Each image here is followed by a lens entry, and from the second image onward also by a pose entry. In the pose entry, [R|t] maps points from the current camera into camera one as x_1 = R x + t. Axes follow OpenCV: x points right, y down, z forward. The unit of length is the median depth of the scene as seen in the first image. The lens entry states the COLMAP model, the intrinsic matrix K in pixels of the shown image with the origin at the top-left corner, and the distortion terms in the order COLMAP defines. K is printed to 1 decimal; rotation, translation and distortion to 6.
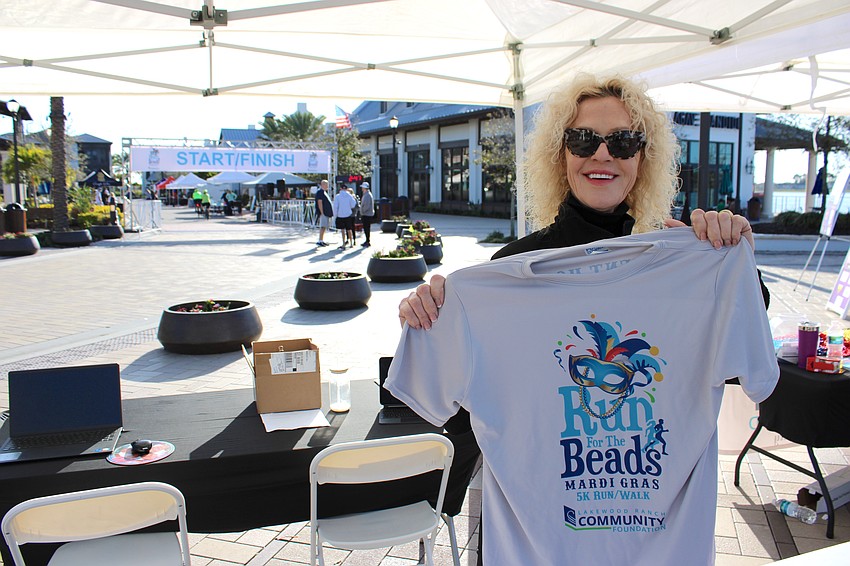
lens RADIAL K [[706.2, 0, 425.0], [0, 706.2, 283.0], [0, 0, 1]] dist [-0.186853, 0.167897]
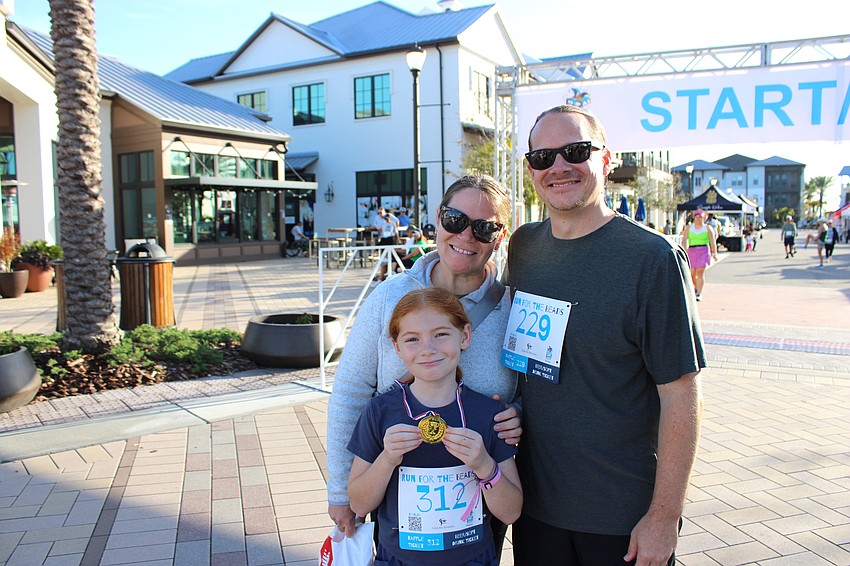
lens RADIAL K [[706.2, 0, 425.0], [0, 706.2, 283.0], [0, 0, 1]] dist [-0.186853, 0.167897]
pose [[0.570541, 0.060526, -0.819036, -0.137764], [-0.095808, 0.995376, 0.006817, -0.087912], [0.815661, 0.074581, 0.573702, 0.698102]]
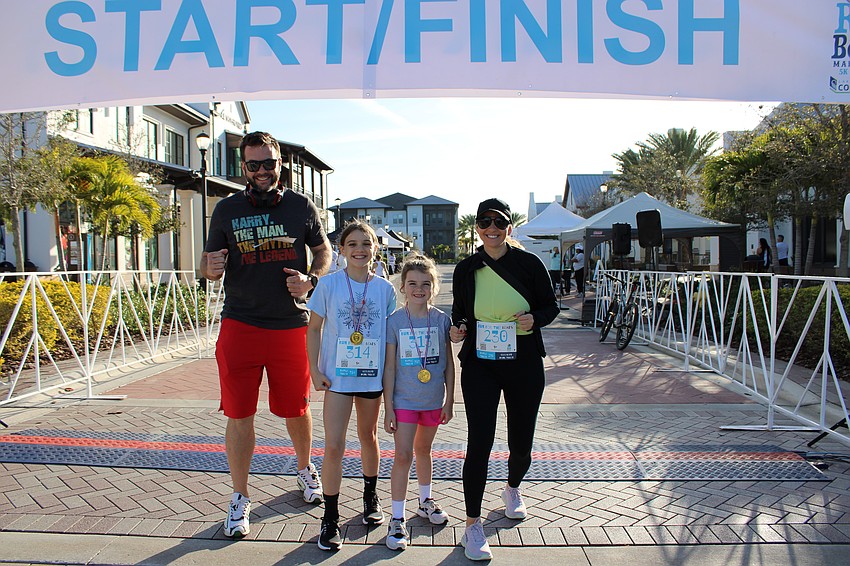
lens RADIAL K [[706.2, 0, 425.0], [0, 706.2, 283.0], [0, 0, 1]] dist [-0.186853, 0.167897]
pose [[0.873434, 0.002503, -0.486936, -0.179902], [-0.048525, 0.995457, -0.081924, -0.103562], [0.484519, 0.095184, 0.869587, 0.859310]]
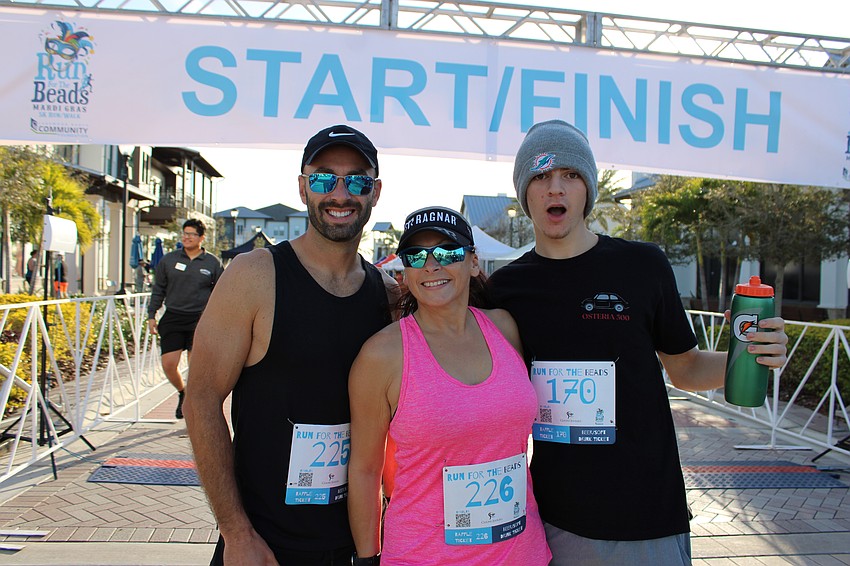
lens RADIAL K [[736.6, 0, 425.0], [0, 736.6, 283.0], [0, 0, 1]] dist [-0.151525, 0.109511]
pose [[0.943774, 0.024738, -0.329665, -0.221140], [-0.066235, 0.991126, -0.115245, -0.102907], [0.323889, 0.130601, 0.937038, 0.804793]]
